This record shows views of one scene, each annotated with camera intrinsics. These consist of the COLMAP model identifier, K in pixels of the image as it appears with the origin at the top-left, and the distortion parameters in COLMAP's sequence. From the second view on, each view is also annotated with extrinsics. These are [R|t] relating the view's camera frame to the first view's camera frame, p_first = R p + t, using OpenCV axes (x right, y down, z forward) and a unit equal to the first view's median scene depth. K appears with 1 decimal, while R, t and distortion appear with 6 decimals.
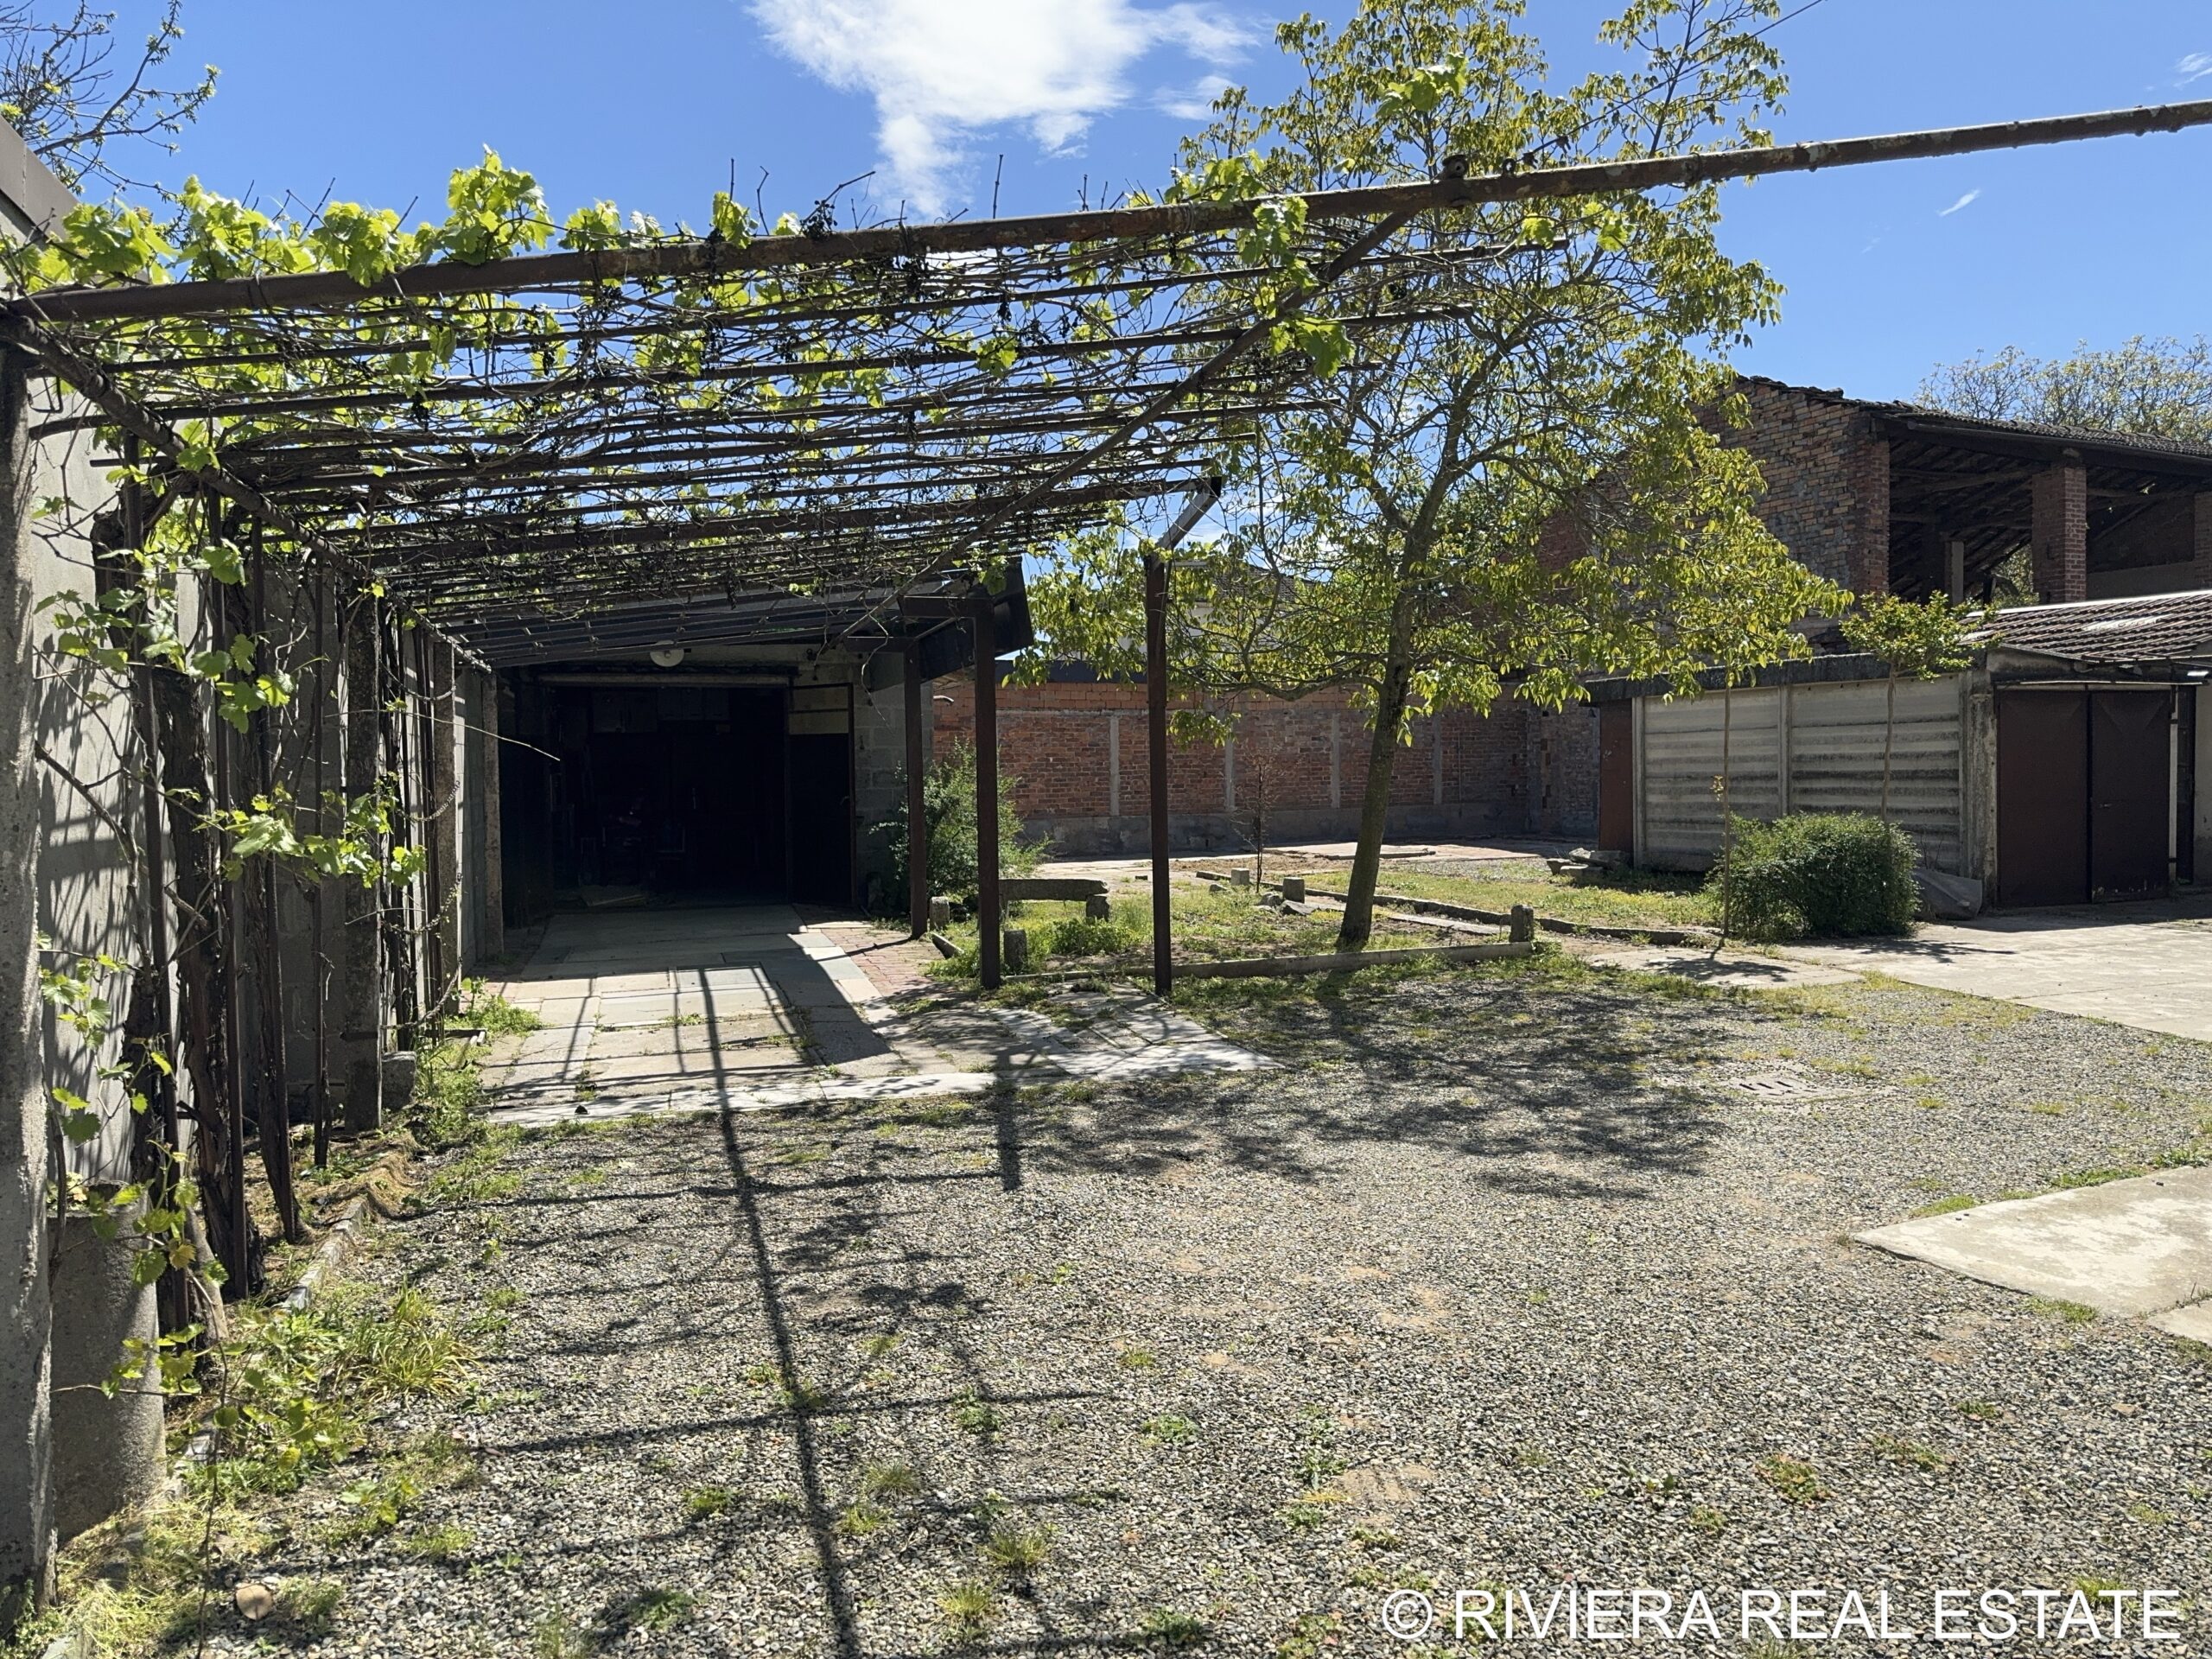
lens RADIAL K [[1558.8, 0, 1106.0], [0, 1558.8, 829.5], [0, 0, 1]] dist [0.055186, -0.046680]
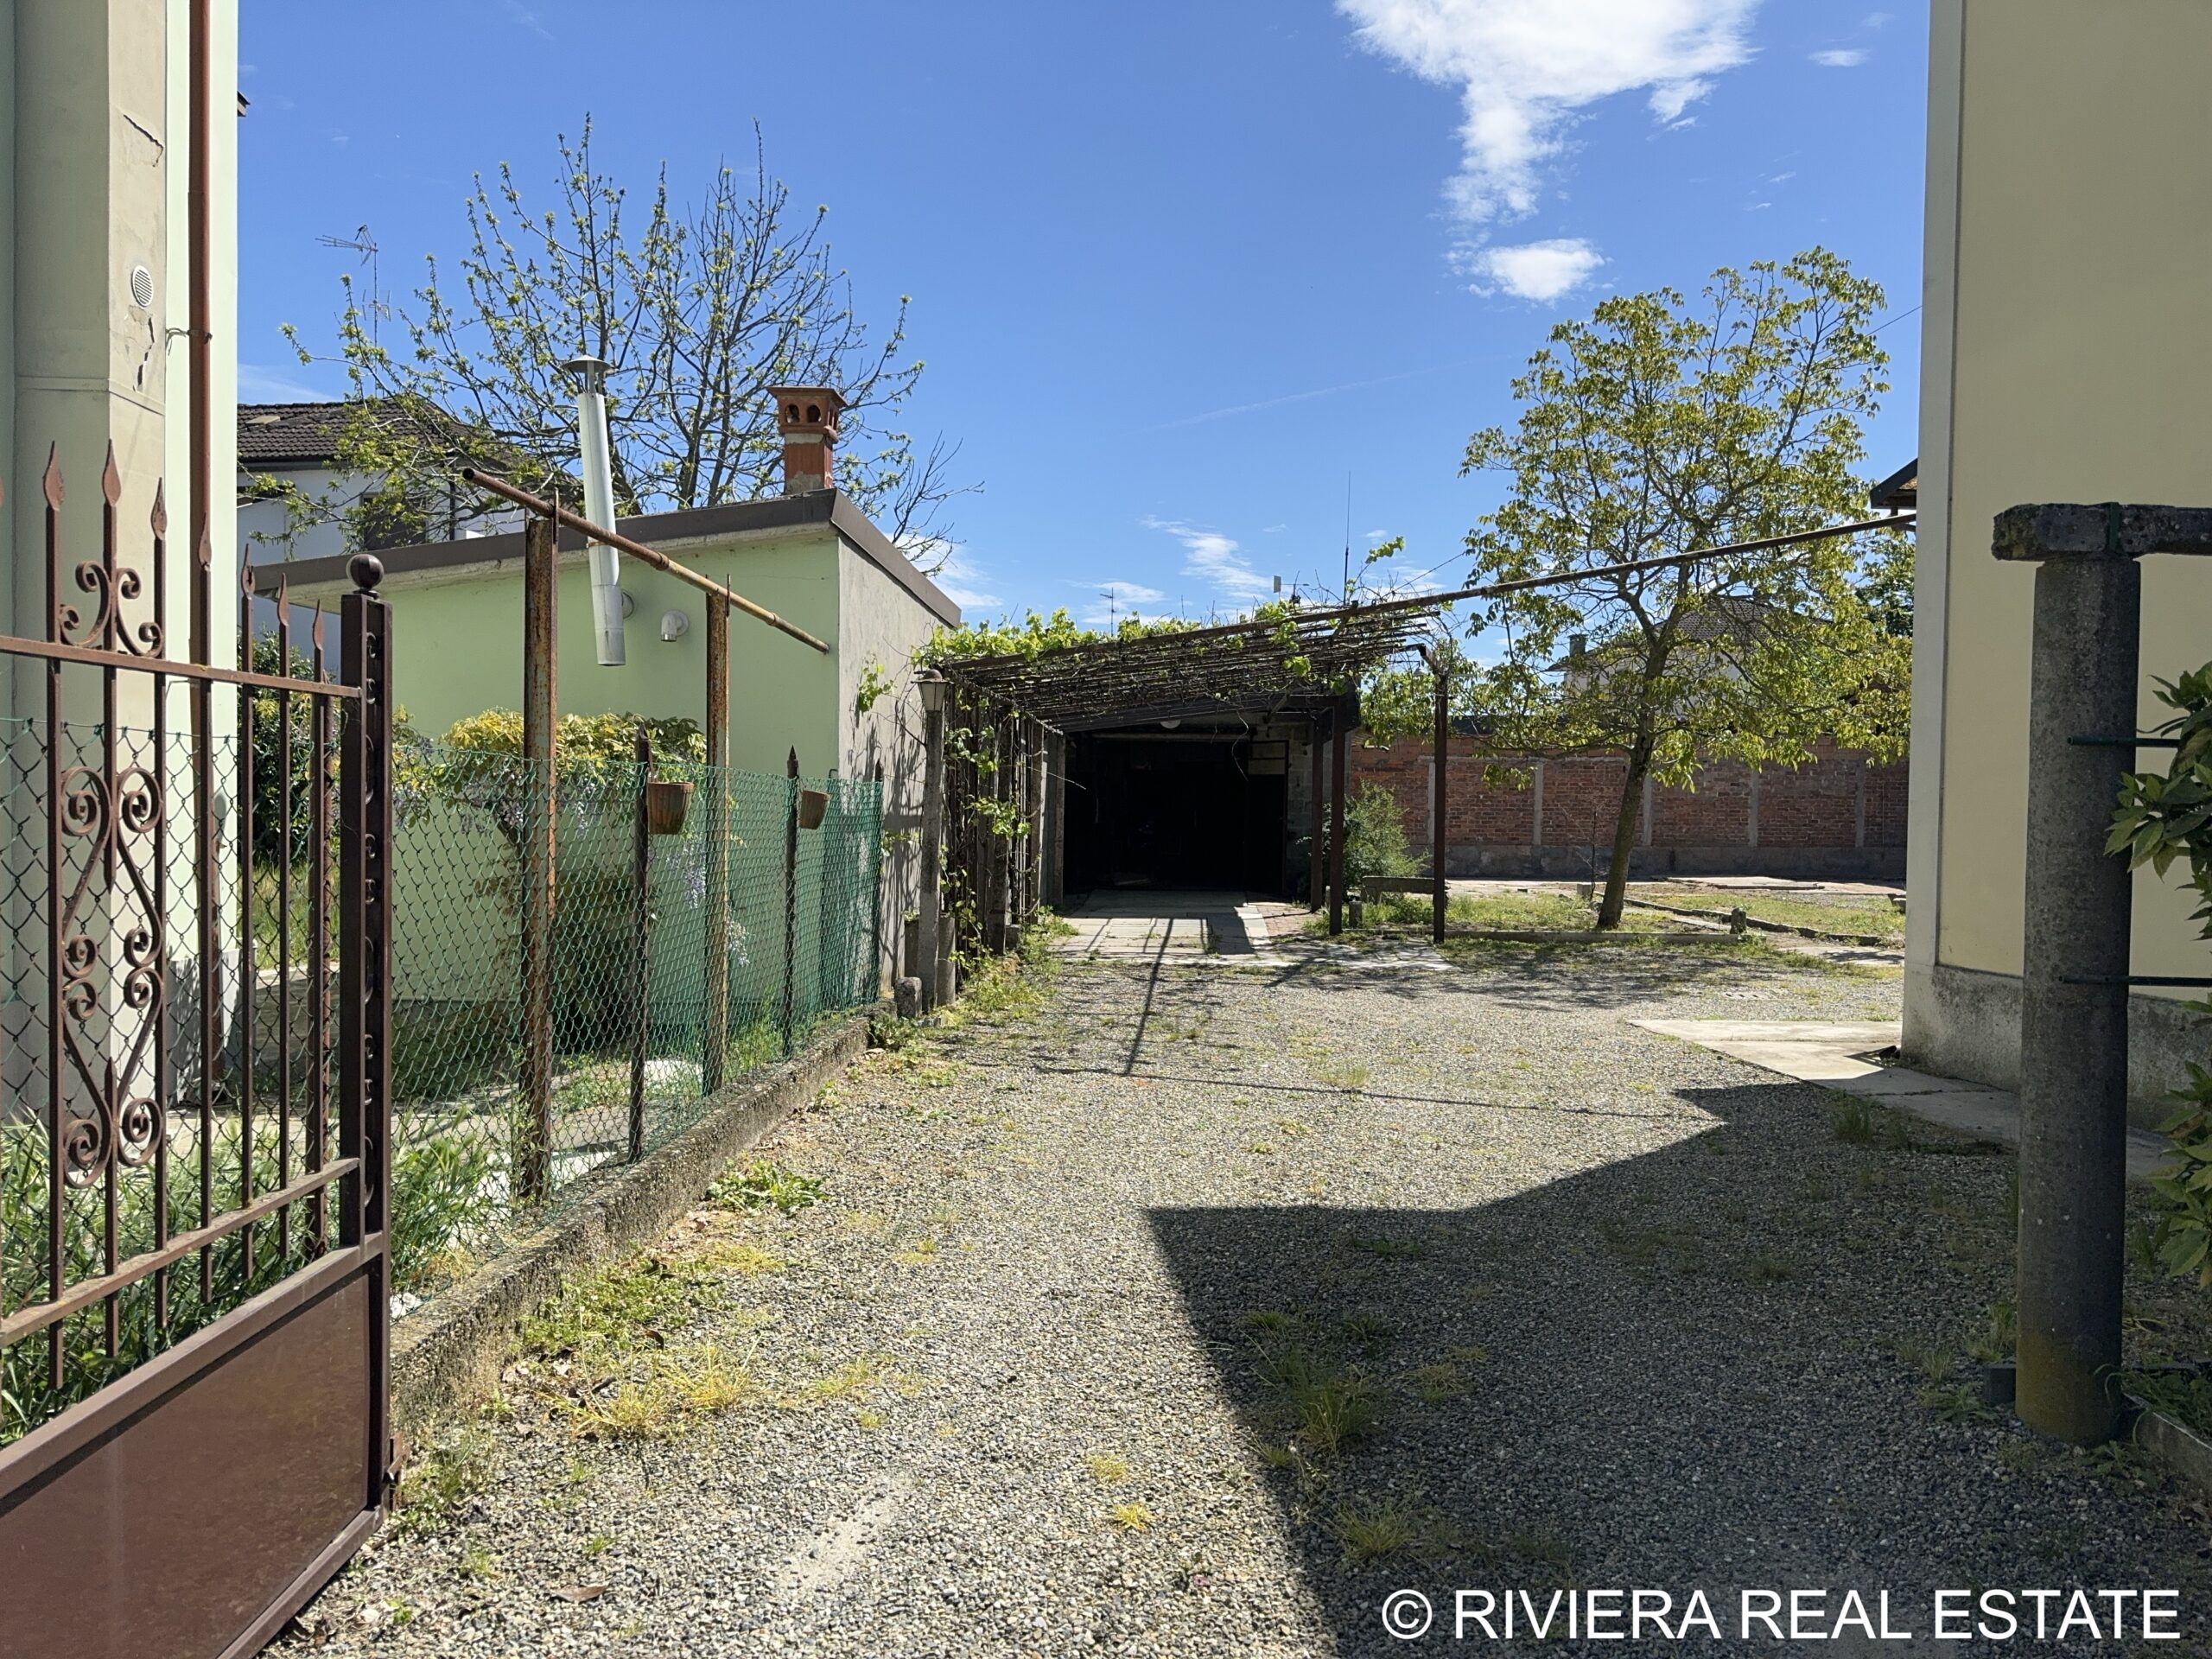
lens RADIAL K [[1529.0, 0, 1104.9], [0, 1529.0, 846.1], [0, 0, 1]] dist [0.165550, -0.302432]
pose [[0.939561, 0.037693, -0.340301, 0.238800], [-0.041541, 0.999129, -0.004027, 0.024907], [0.339852, 0.017920, 0.940308, -0.586890]]
